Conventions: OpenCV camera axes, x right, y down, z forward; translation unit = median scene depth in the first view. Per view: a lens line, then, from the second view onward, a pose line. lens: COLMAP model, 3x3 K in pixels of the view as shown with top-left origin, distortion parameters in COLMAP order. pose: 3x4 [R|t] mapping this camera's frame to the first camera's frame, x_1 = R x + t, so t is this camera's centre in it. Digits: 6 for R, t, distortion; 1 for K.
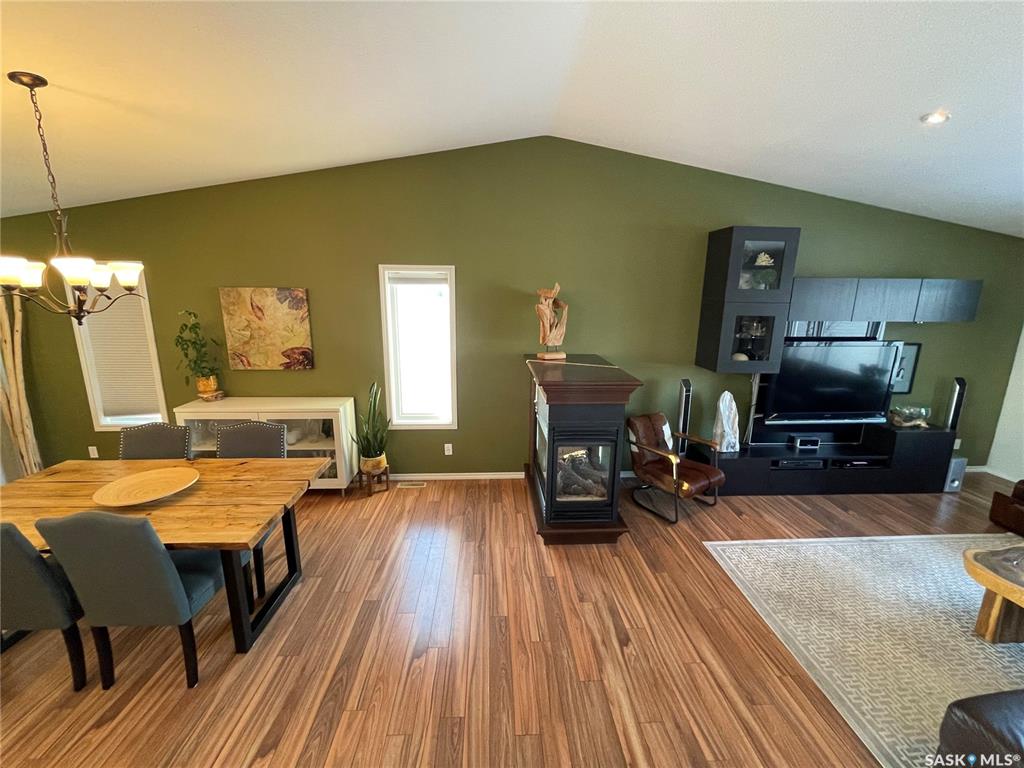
lens RADIAL K [[415.4, 0, 511.8], [0, 415.4, 380.4], [0, 0, 1]] dist [-0.002293, -0.000643]
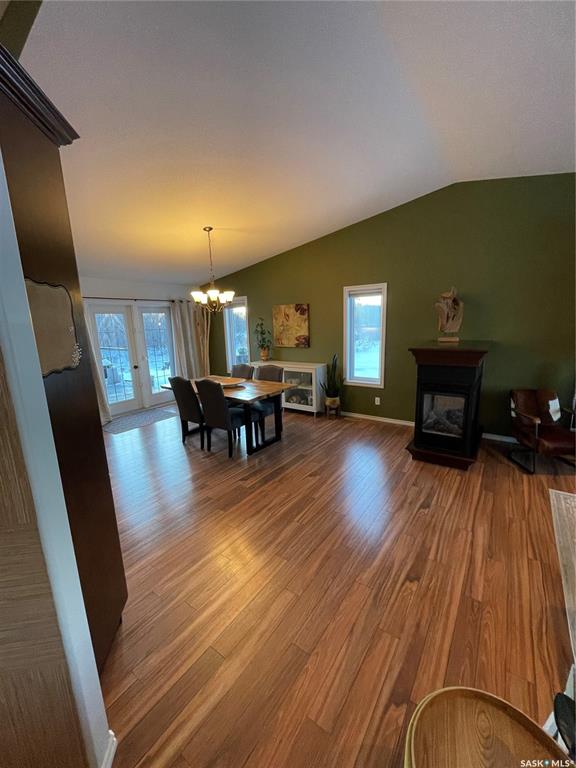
lens RADIAL K [[311.6, 0, 288.0], [0, 311.6, 384.0], [0, 0, 1]] dist [-0.002293, -0.000643]
pose [[0.784904, 0.088590, -0.613251, 0.341528], [-0.090694, 0.995493, 0.027729, 0.113919], [0.612944, 0.033854, 0.789401, -0.161228]]
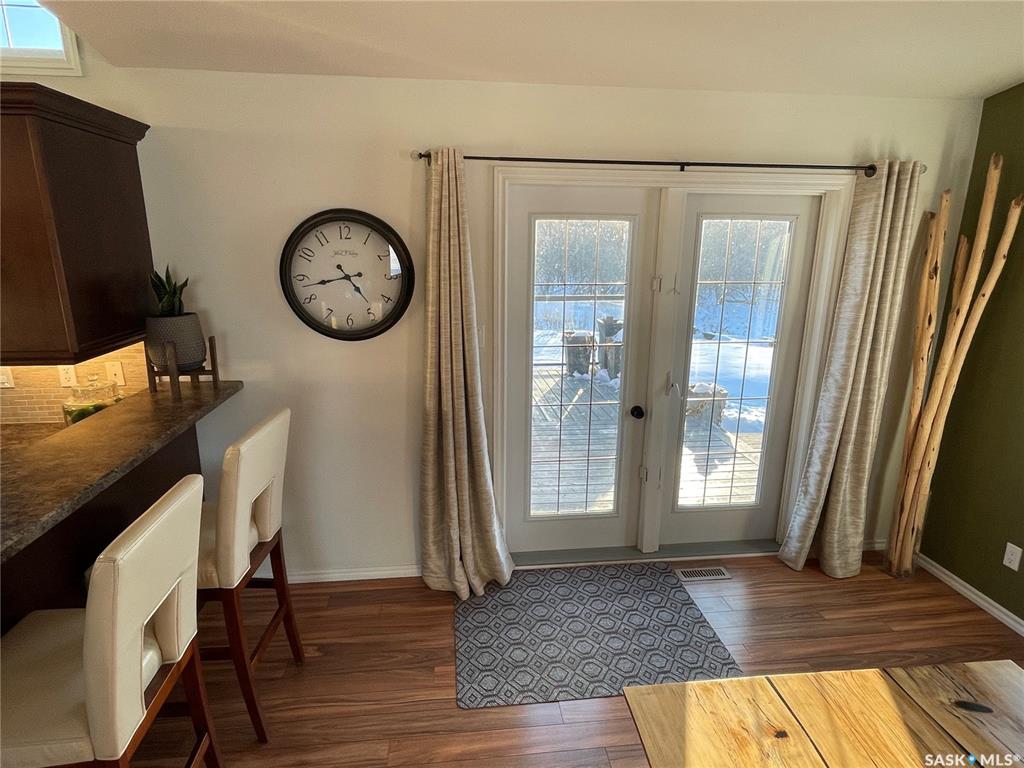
lens RADIAL K [[558.7, 0, 507.3], [0, 558.7, 379.0], [0, 0, 1]] dist [-0.000660, -0.000280]
pose [[0.052800, 0.235571, -0.970422, -0.505870], [-0.215731, 0.951521, 0.219245, -0.041919], [0.975024, 0.197774, 0.101060, 0.349609]]
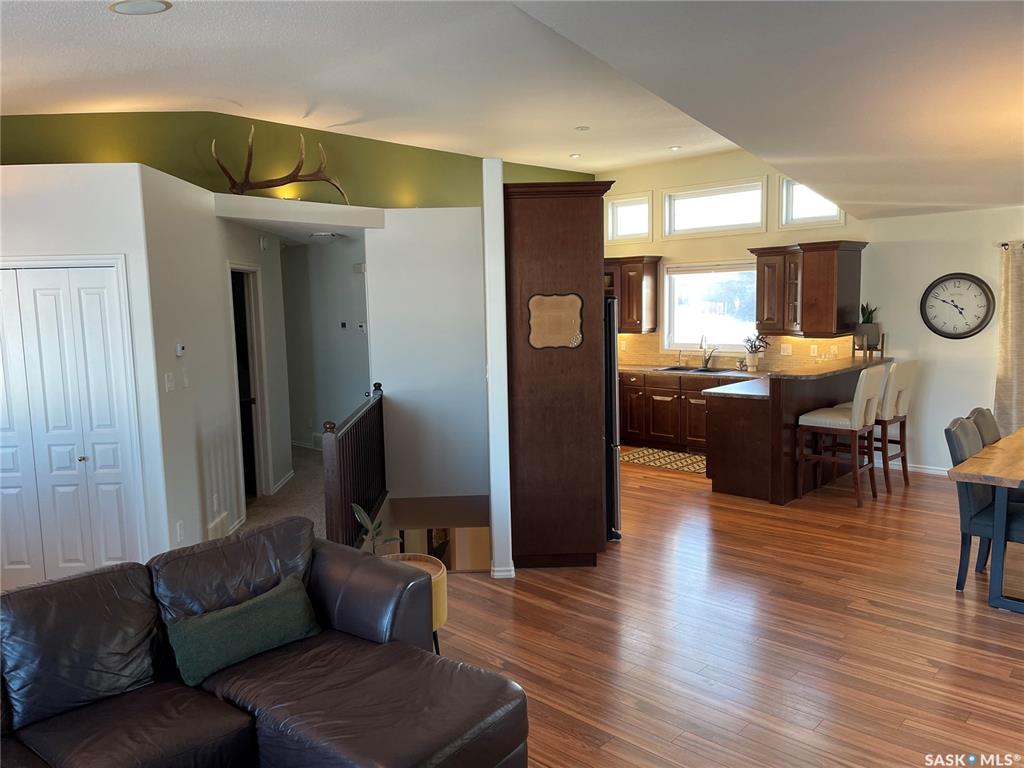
lens RADIAL K [[764.3, 0, 499.2], [0, 764.3, 386.9], [0, 0, 1]] dist [0.067794, -0.095629]
pose [[-0.729335, 0.090540, -0.678140, 0.914893], [-0.121953, 0.958126, 0.259080, -0.133175], [0.673200, 0.271657, -0.687753, 0.808515]]
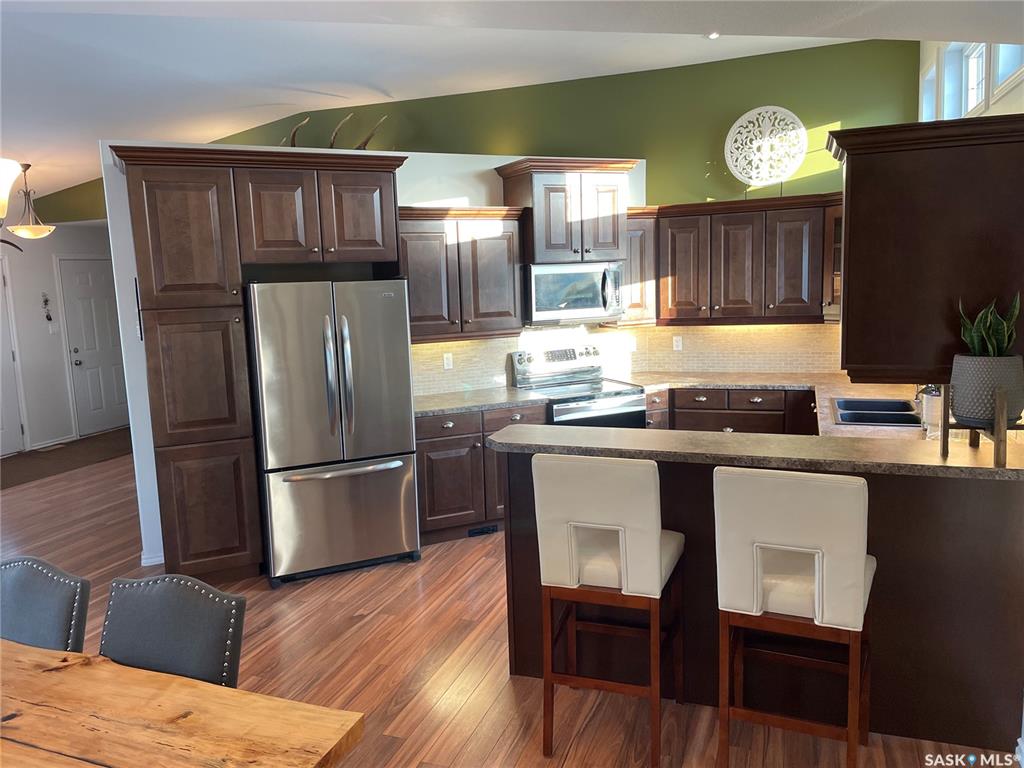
lens RADIAL K [[774.7, 0, 504.5], [0, 774.7, 374.9], [0, 0, 1]] dist [0.112509, -0.139966]
pose [[-0.916199, -0.028836, 0.399685, -1.057553], [0.111549, 0.939632, 0.323495, -0.151194], [-0.384885, 0.340971, -0.857673, 0.808537]]
